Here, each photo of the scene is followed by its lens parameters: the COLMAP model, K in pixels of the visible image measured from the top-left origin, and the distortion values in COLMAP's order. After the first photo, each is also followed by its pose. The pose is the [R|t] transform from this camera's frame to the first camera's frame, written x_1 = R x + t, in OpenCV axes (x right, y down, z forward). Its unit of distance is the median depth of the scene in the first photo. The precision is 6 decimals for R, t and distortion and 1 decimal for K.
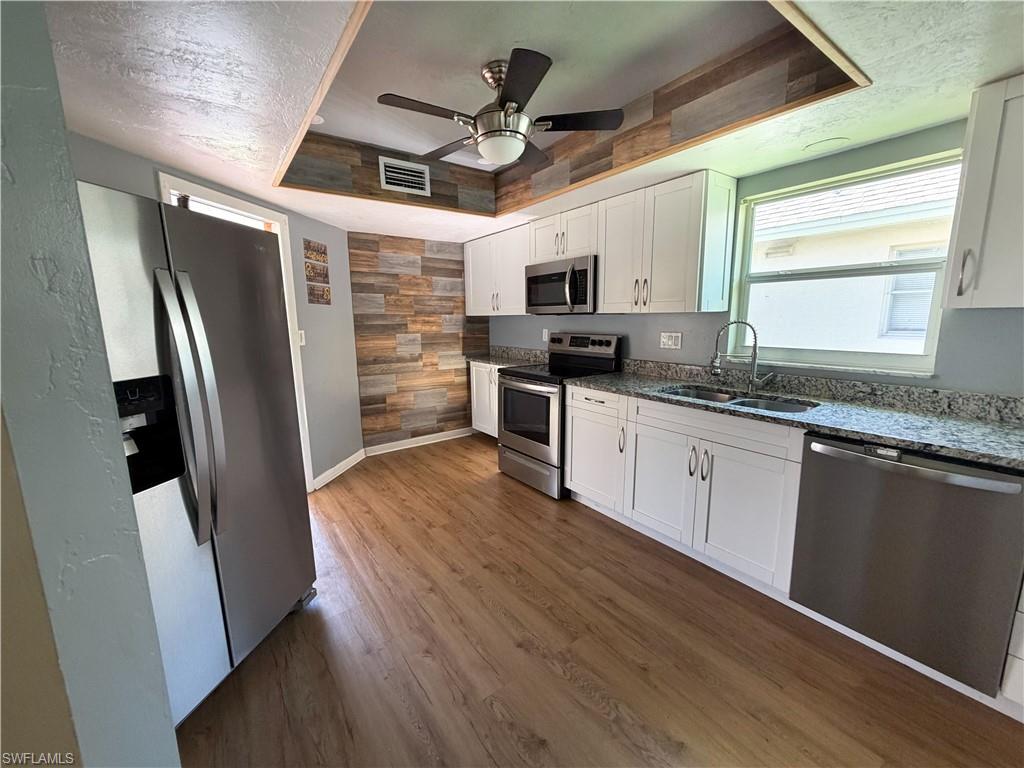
lens RADIAL K [[408.9, 0, 510.1], [0, 408.9, 383.6], [0, 0, 1]] dist [-0.000230, 0.000224]
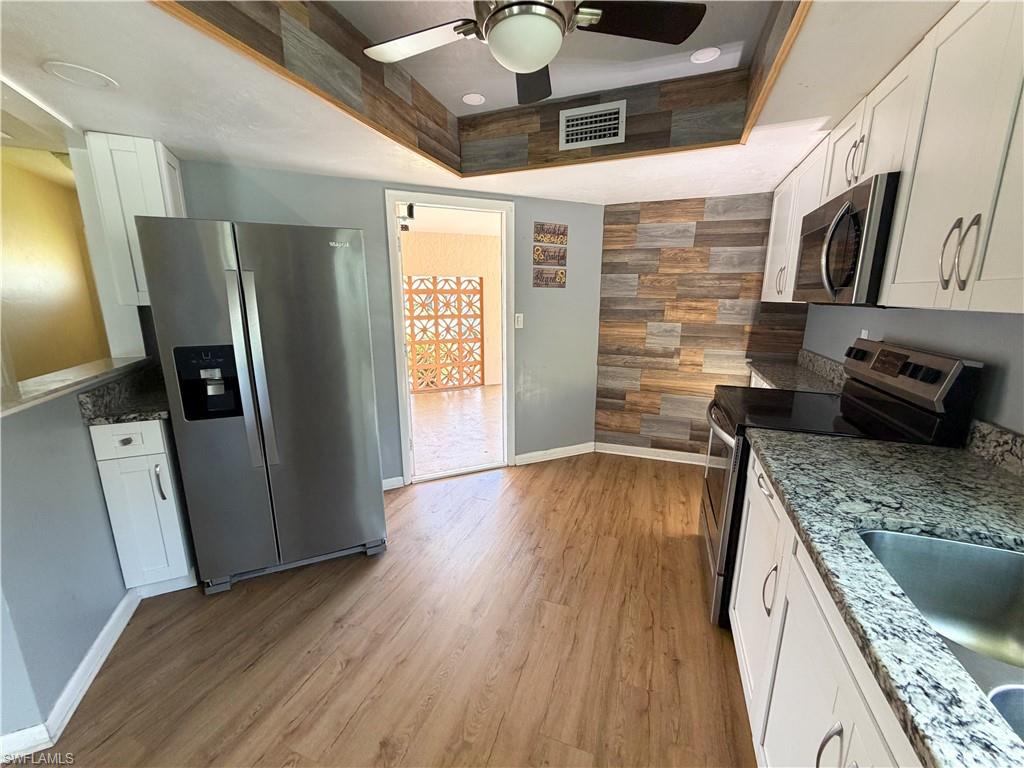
lens RADIAL K [[408.9, 0, 510.1], [0, 408.9, 383.6], [0, 0, 1]] dist [-0.000230, 0.000224]
pose [[0.548844, 0.185395, -0.815107, 0.277126], [-0.143159, 0.981536, 0.126854, -0.064885], [0.823575, 0.047067, 0.565251, 0.310445]]
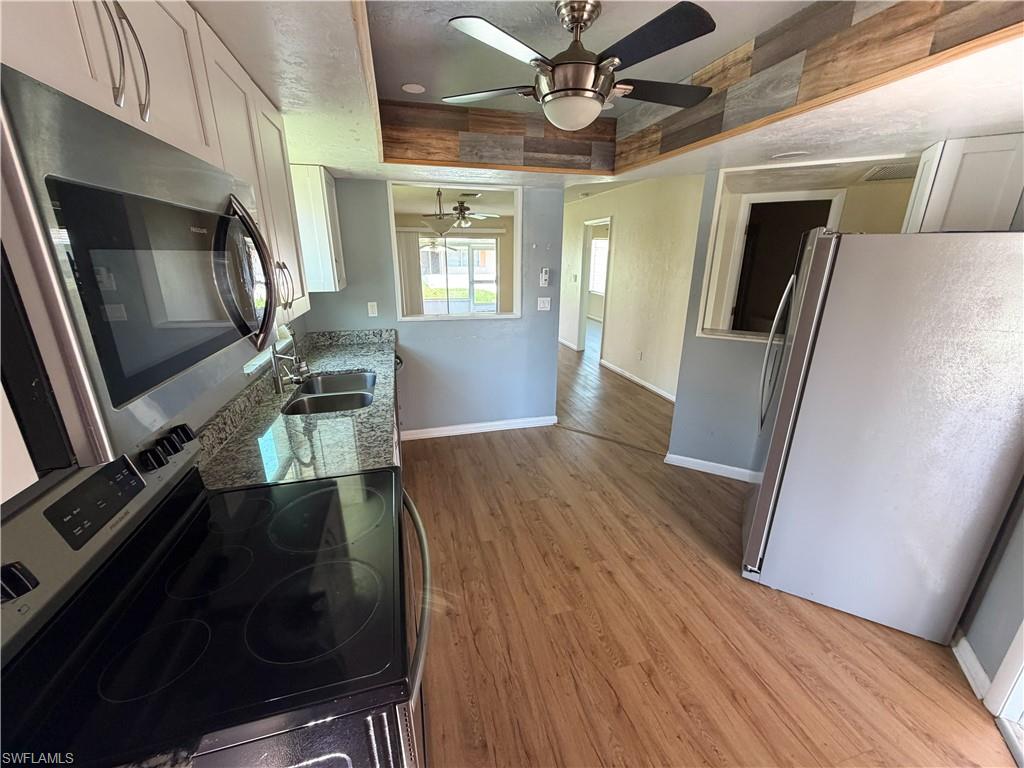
lens RADIAL K [[408.9, 0, 510.1], [0, 408.9, 383.6], [0, 0, 1]] dist [-0.000230, 0.000224]
pose [[-0.933713, -0.097741, 0.344422, -0.114339], [0.069021, 0.894825, 0.441049, -0.217744], [-0.351306, 0.435585, -0.828764, 0.936343]]
